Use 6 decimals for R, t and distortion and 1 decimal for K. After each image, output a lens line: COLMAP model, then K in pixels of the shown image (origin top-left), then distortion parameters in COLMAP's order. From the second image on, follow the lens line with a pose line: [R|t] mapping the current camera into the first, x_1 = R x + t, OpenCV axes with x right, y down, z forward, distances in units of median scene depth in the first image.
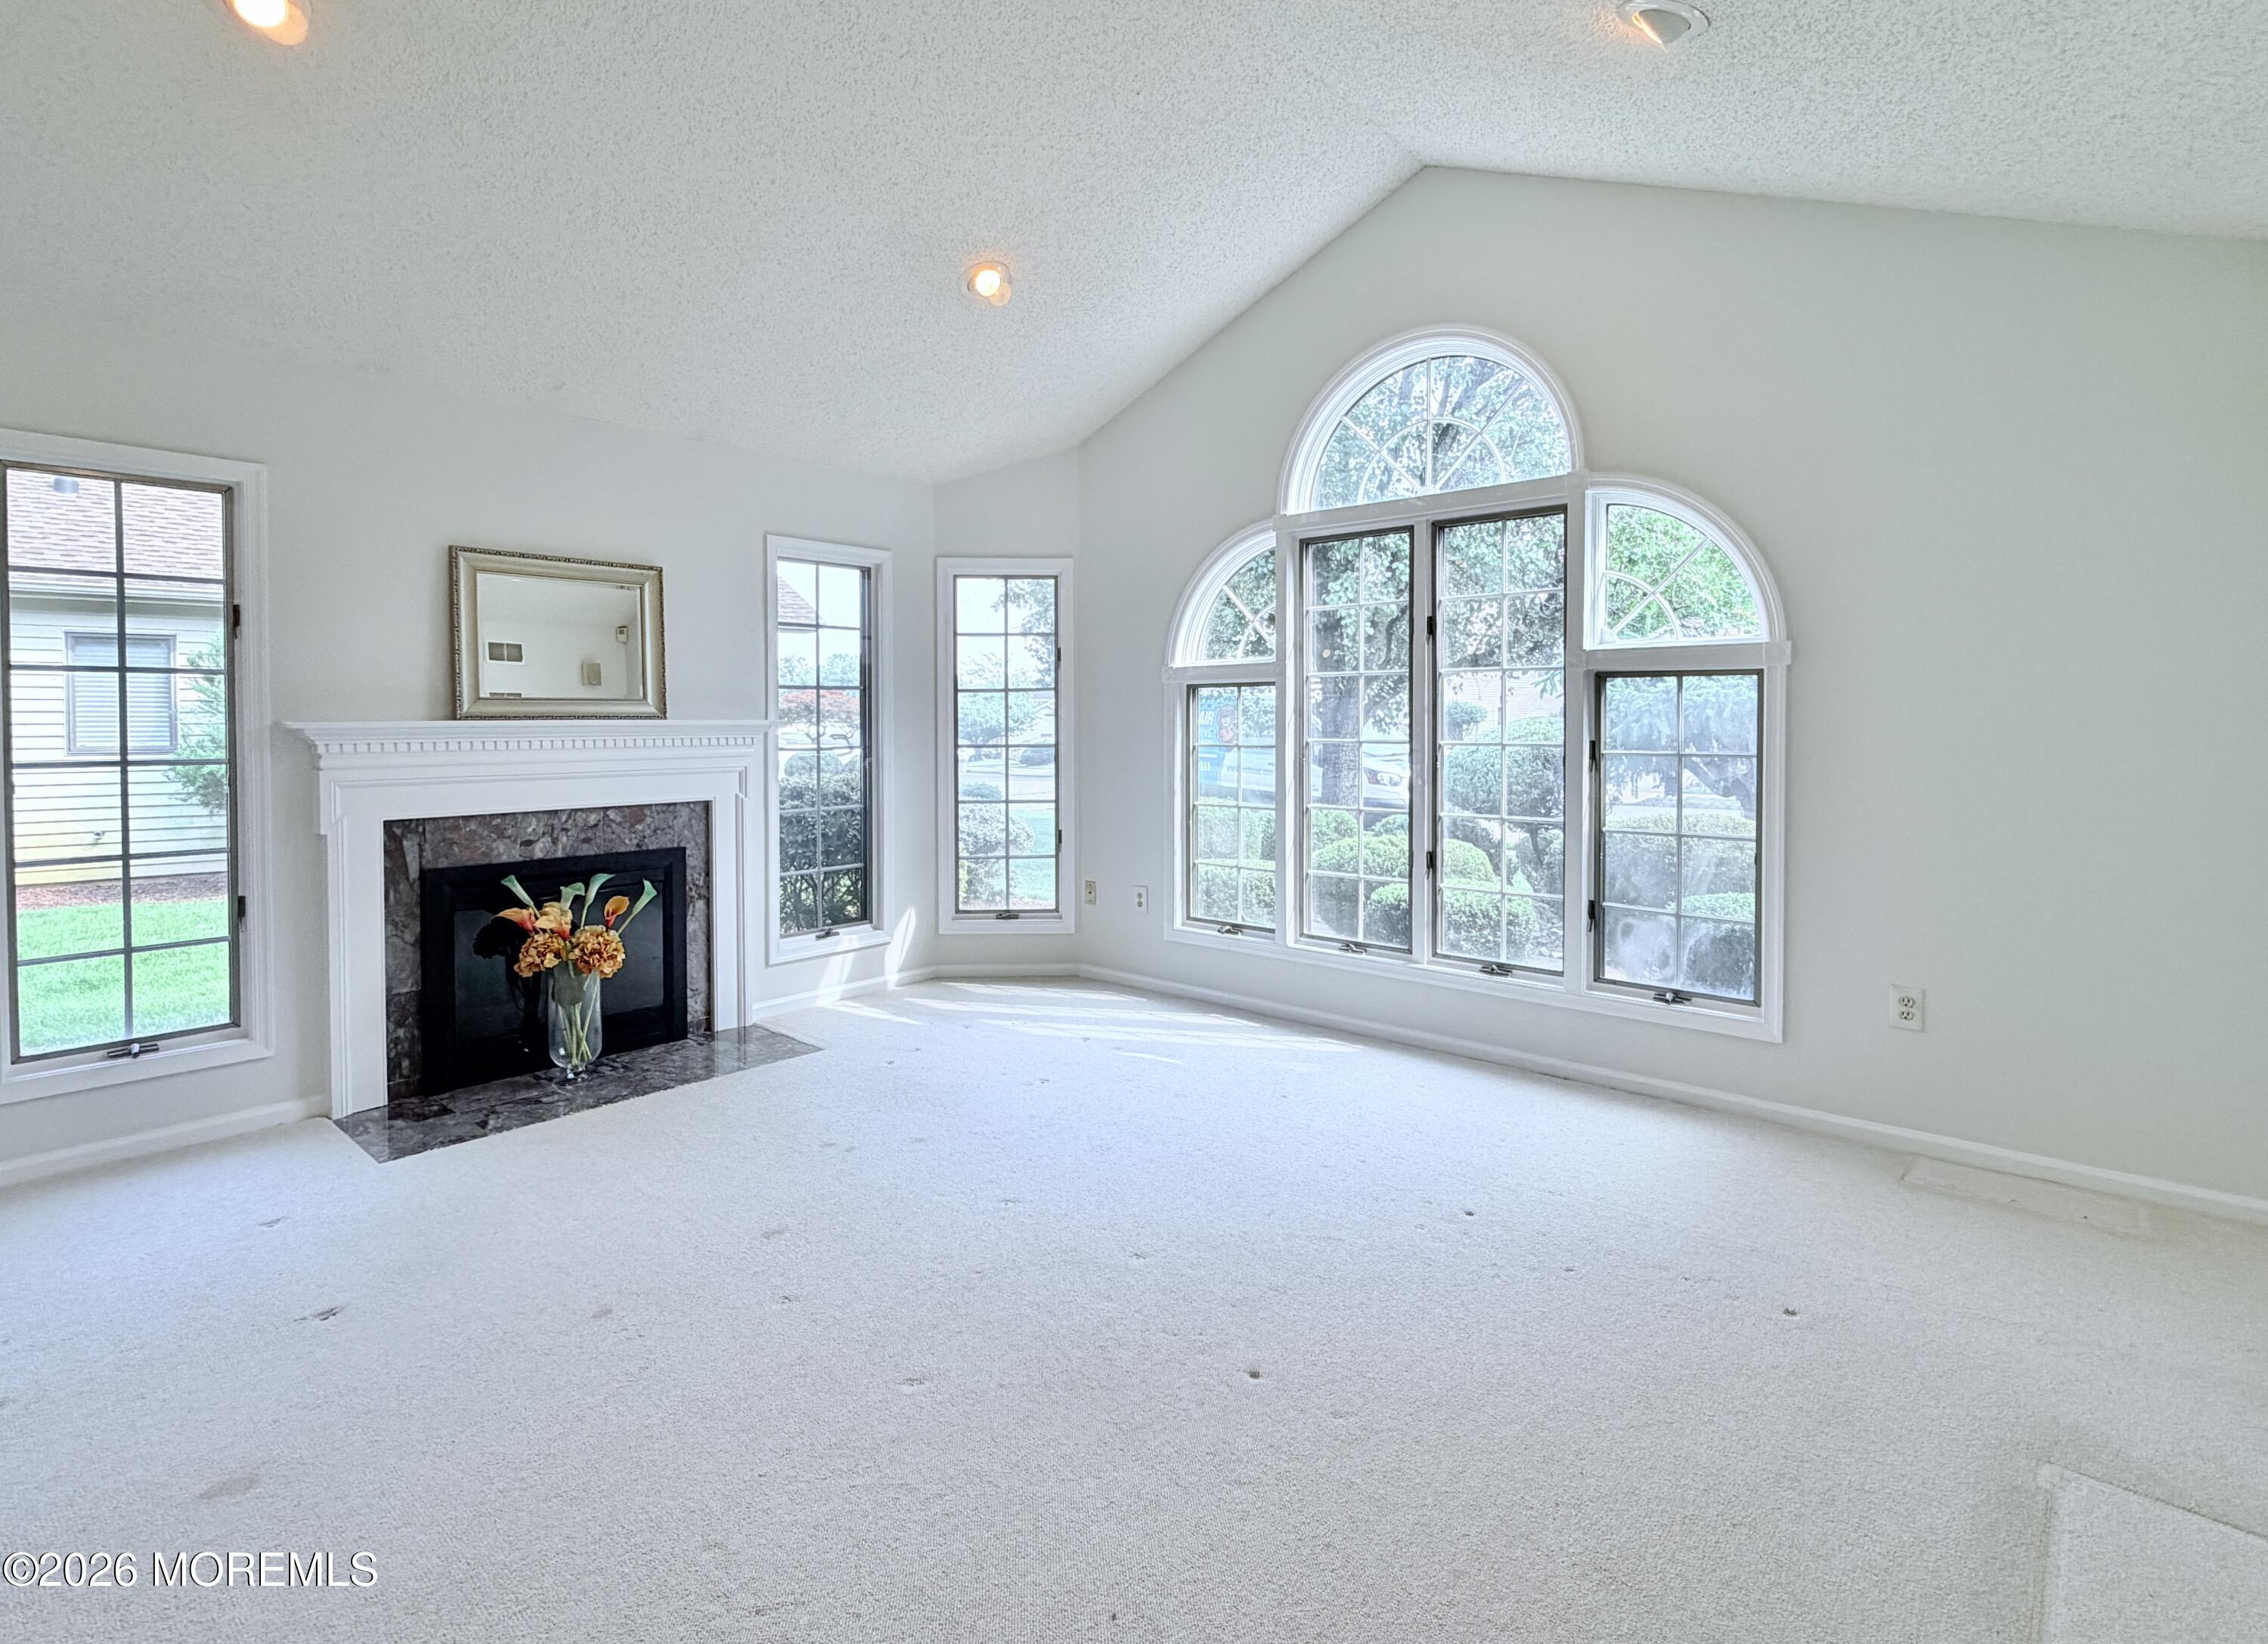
lens RADIAL K [[1128.4, 0, 1096.3], [0, 1128.4, 742.0], [0, 0, 1]] dist [0.003423, 0.000887]
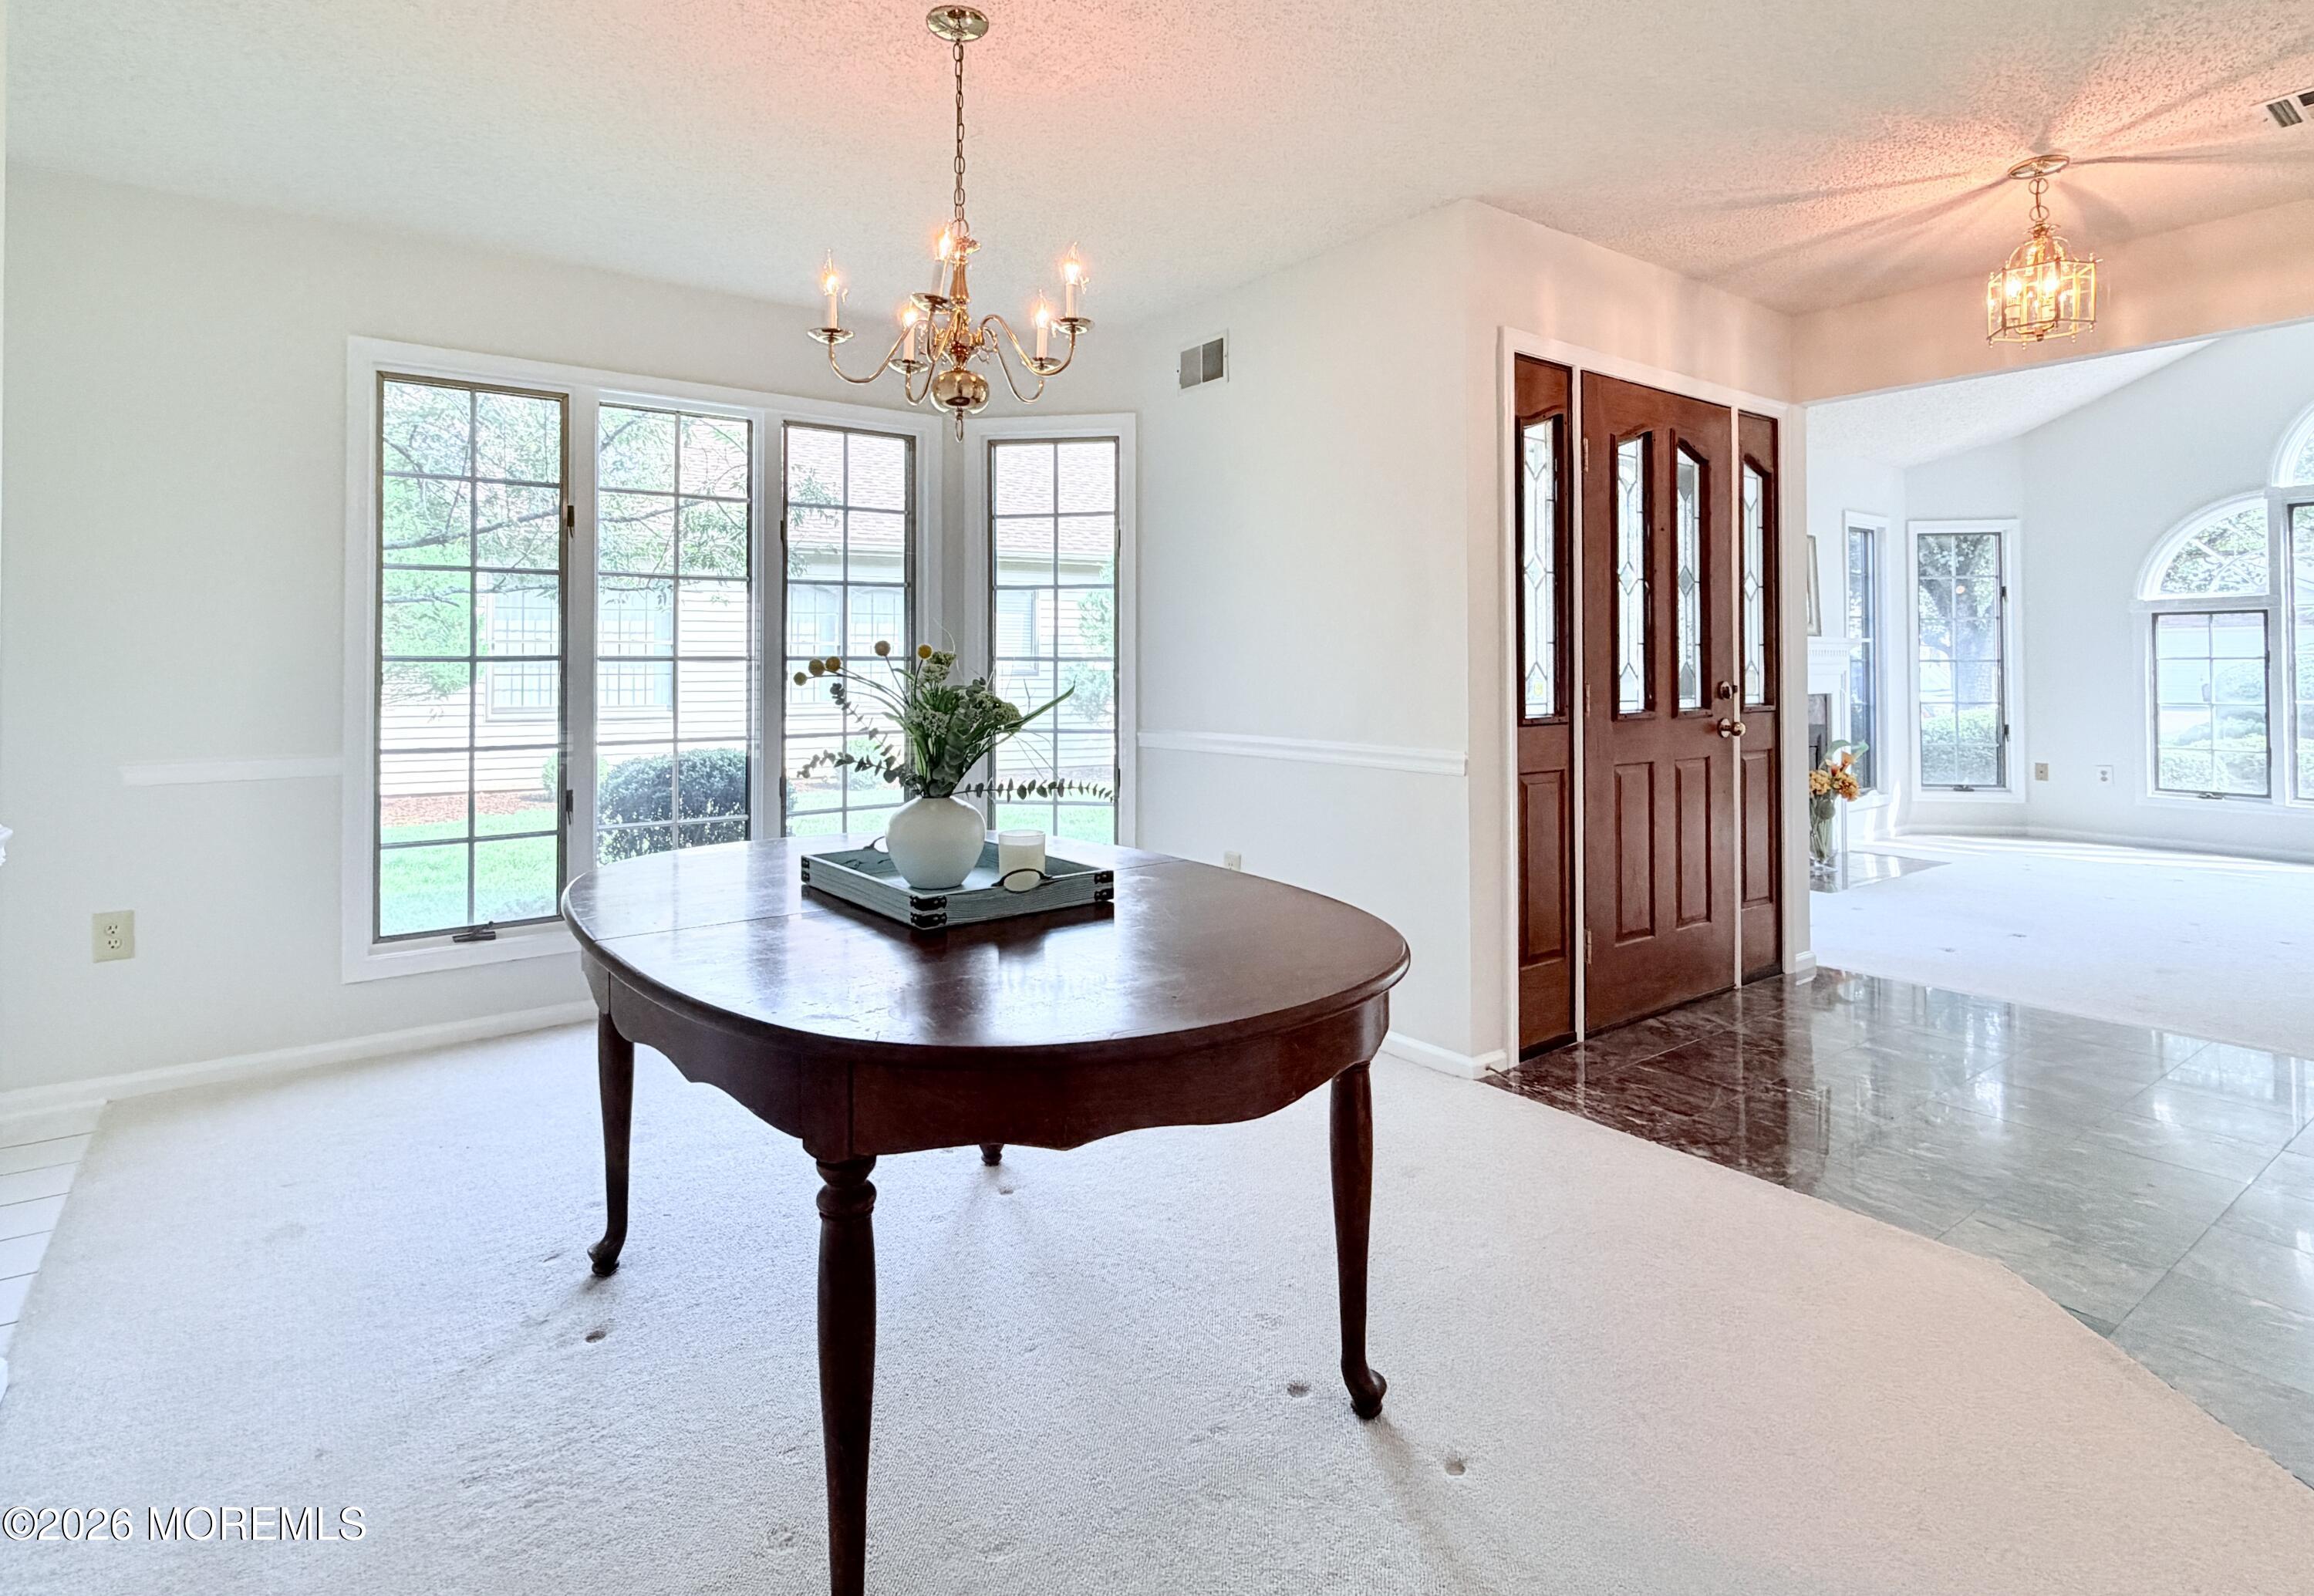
lens RADIAL K [[1162.3, 0, 1115.2], [0, 1162.3, 643.7], [0, 0, 1]] dist [-0.010855, 0.000872]
pose [[0.976367, -0.000776, -0.216119, -1.048585], [-0.007210, 0.999320, -0.036158, 0.054942], [0.216001, 0.036862, 0.975697, -0.755124]]
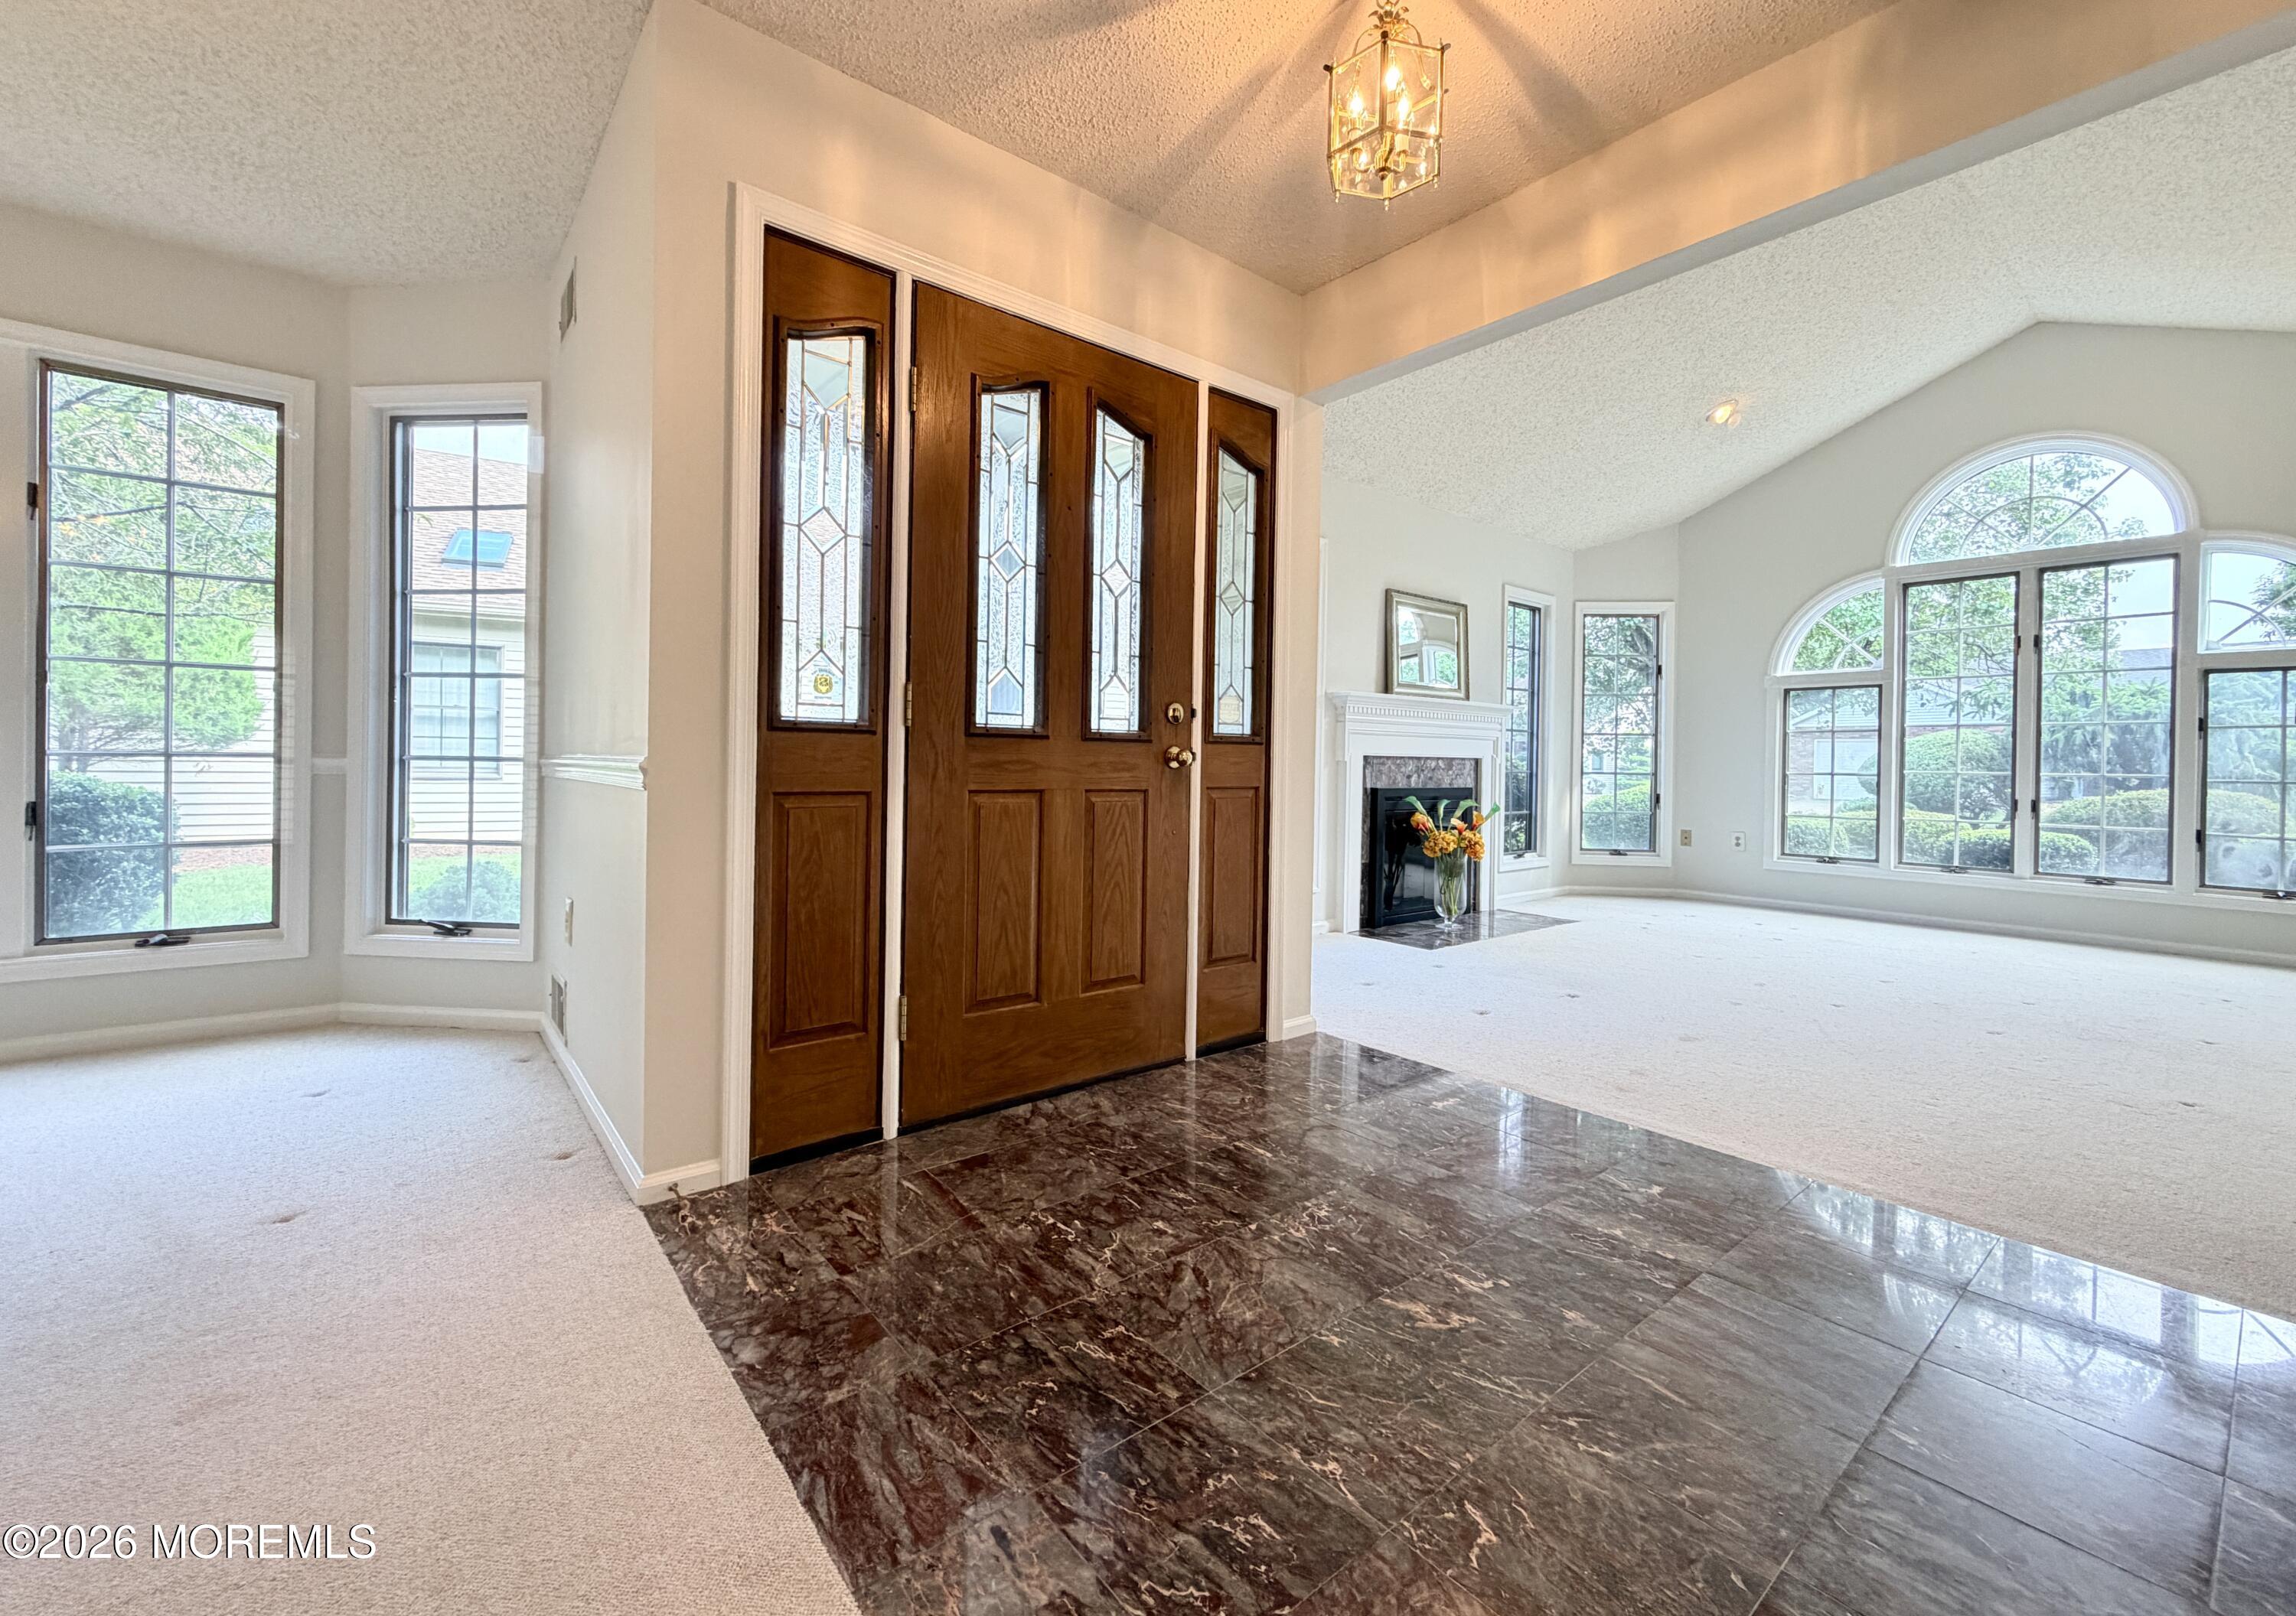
lens RADIAL K [[934.0, 0, 1148.5], [0, 934.0, 765.9], [0, 0, 1]] dist [-0.002799, 0.000306]
pose [[0.988167, 0.019643, -0.152119, -0.673903], [-0.022238, 0.999635, -0.015372, 0.104252], [0.151762, 0.018573, 0.988243, -0.351538]]
